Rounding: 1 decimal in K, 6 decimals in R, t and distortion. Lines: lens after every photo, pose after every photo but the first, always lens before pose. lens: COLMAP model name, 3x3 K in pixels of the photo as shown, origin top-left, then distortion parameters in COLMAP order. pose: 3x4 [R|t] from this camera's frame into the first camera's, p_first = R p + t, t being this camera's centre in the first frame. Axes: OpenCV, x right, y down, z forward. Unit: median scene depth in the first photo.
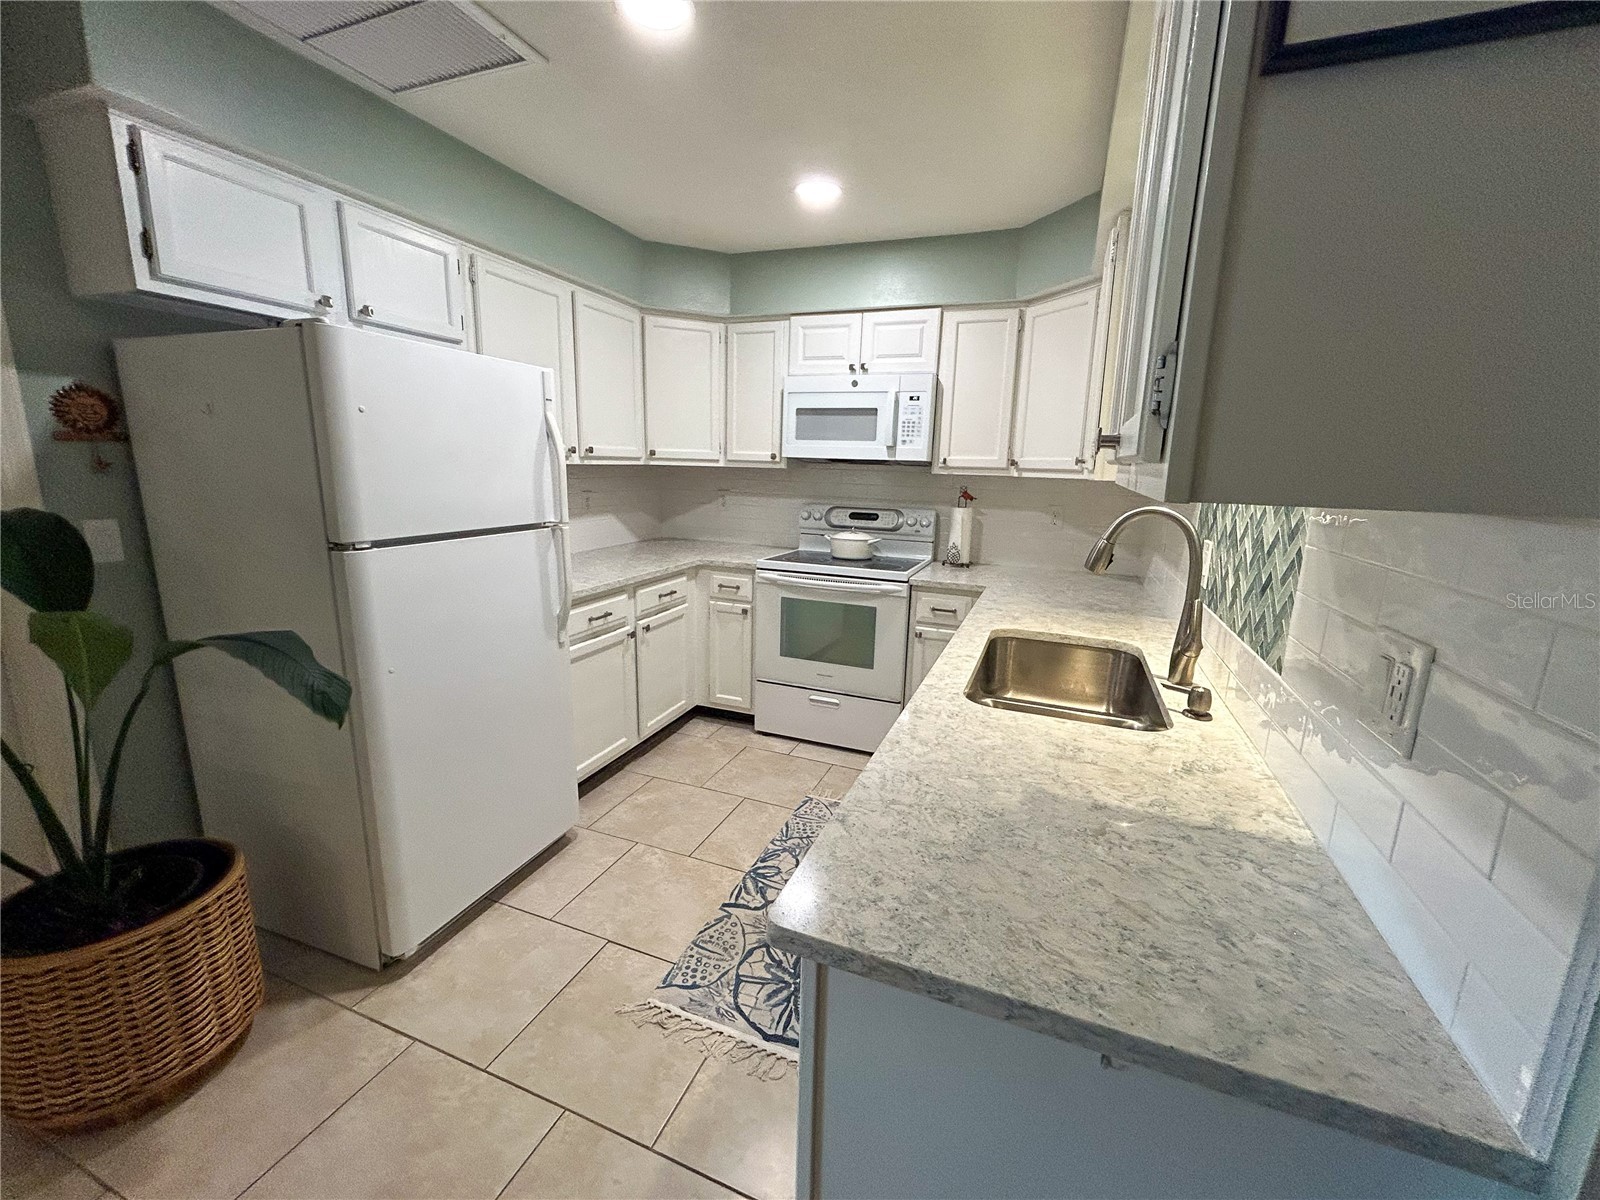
lens RADIAL K [[647.9, 0, 801.8], [0, 647.9, 596.9], [0, 0, 1]] dist [-0.006922, 0.002426]
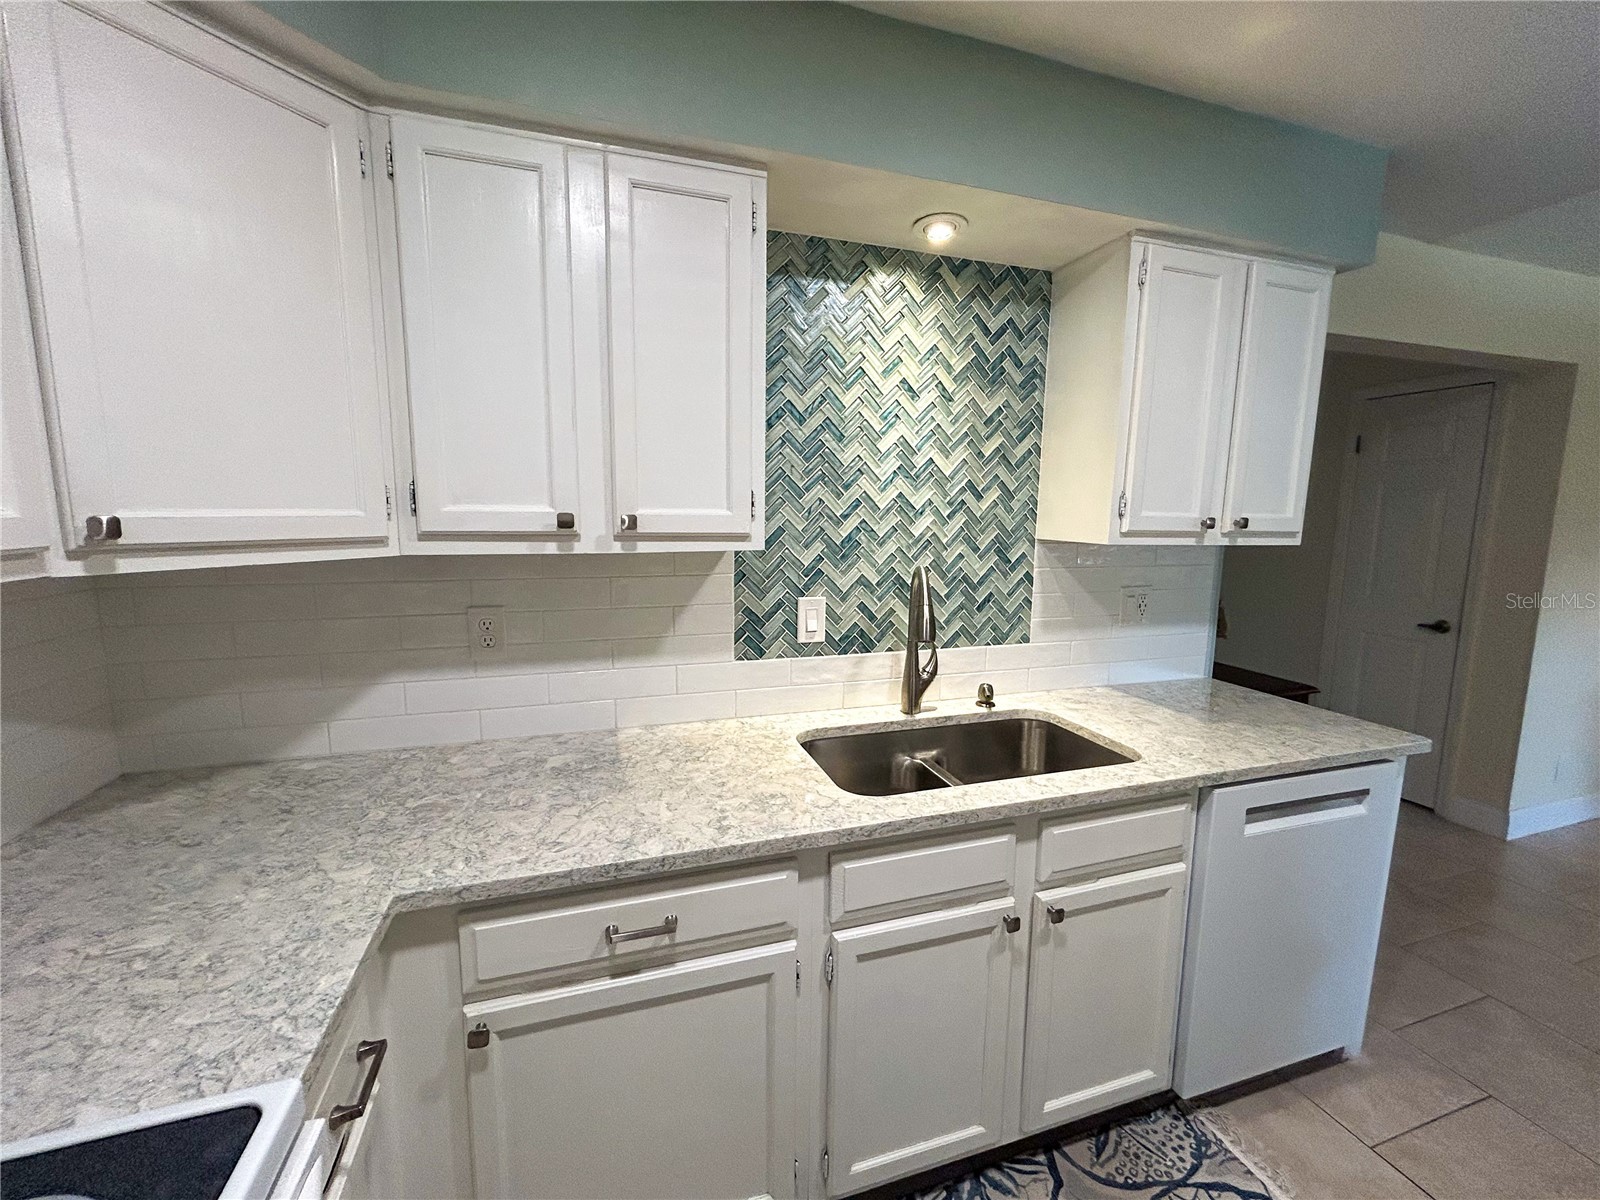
lens RADIAL K [[647.9, 0, 797.3], [0, 647.9, 600.1], [0, 0, 1]] dist [-0.006922, 0.002426]
pose [[-0.633725, -0.134153, 0.761837, -0.072044], [0.131814, 0.951717, 0.277237, -0.212145], [-0.762246, 0.276112, -0.585443, 0.931879]]
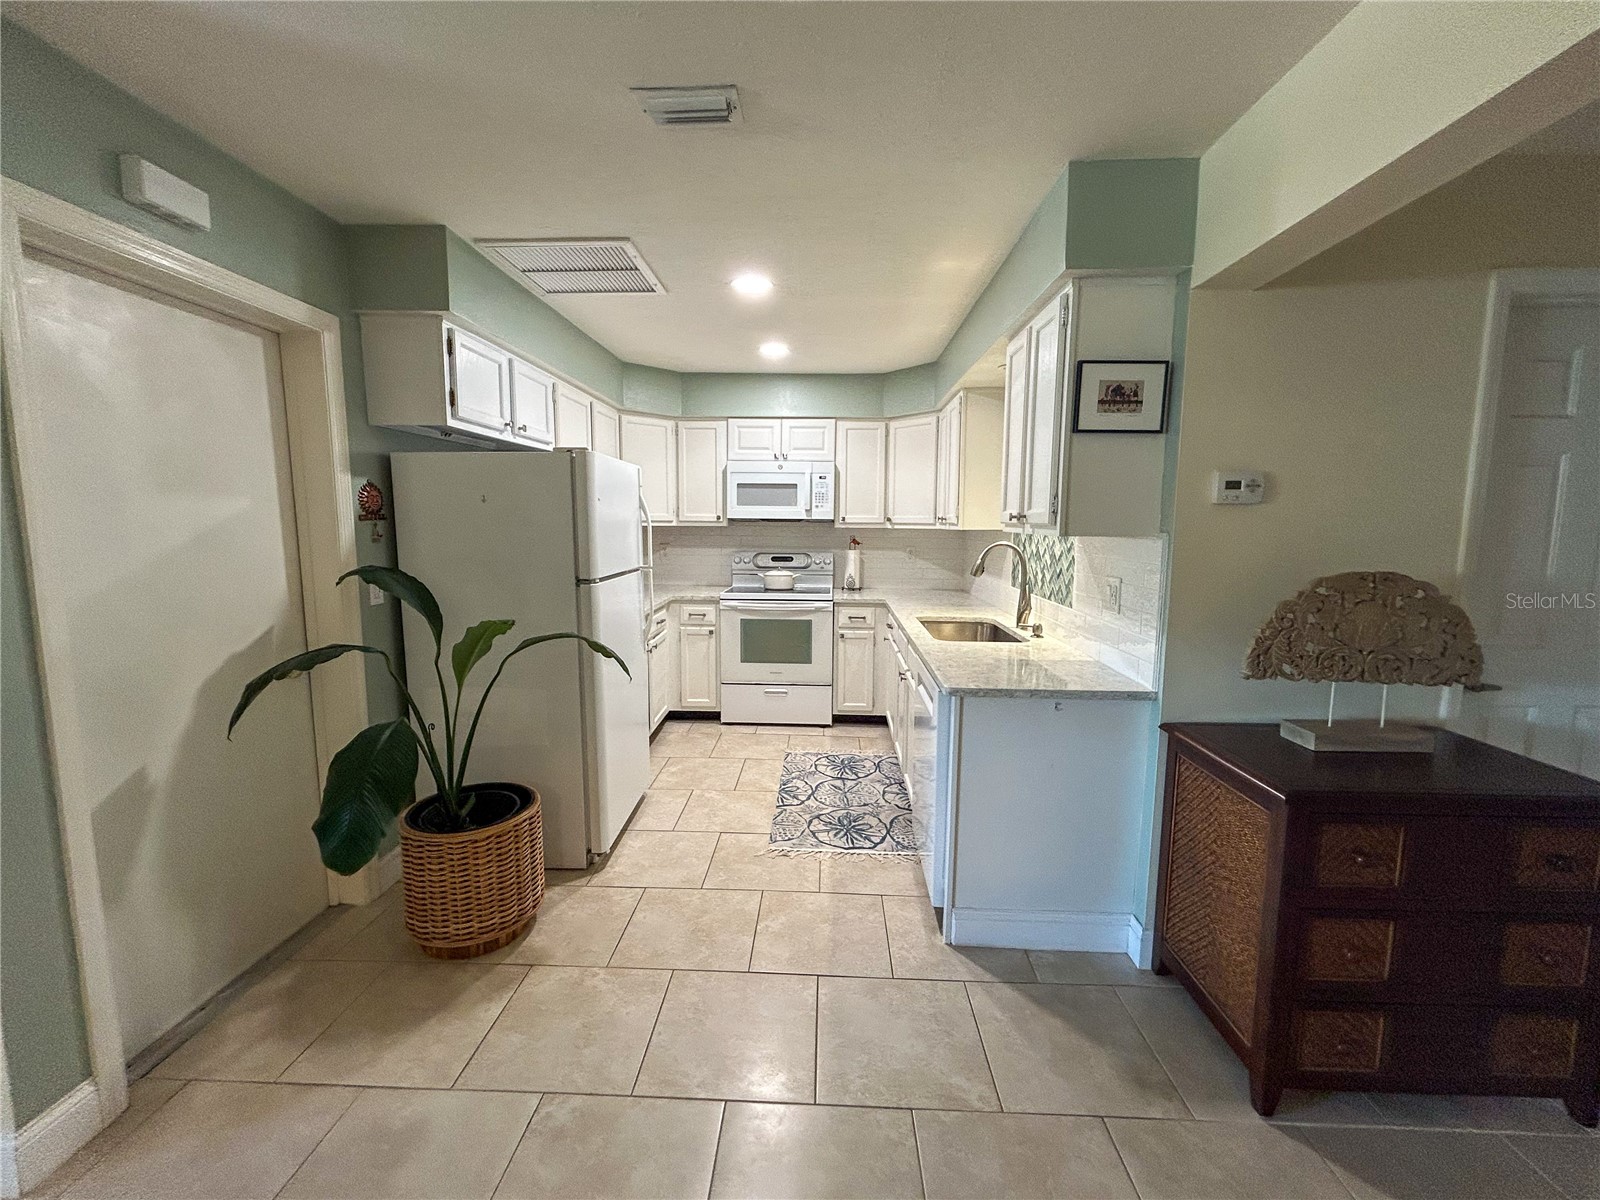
lens RADIAL K [[647.9, 0, 798.8], [0, 647.9, 597.0], [0, 0, 1]] dist [-0.006922, 0.002426]
pose [[0.945302, -0.058379, 0.320930, -0.367910], [0.083543, 0.994369, -0.065195, 0.056374], [-0.315317, 0.088440, 0.944857, -0.356913]]
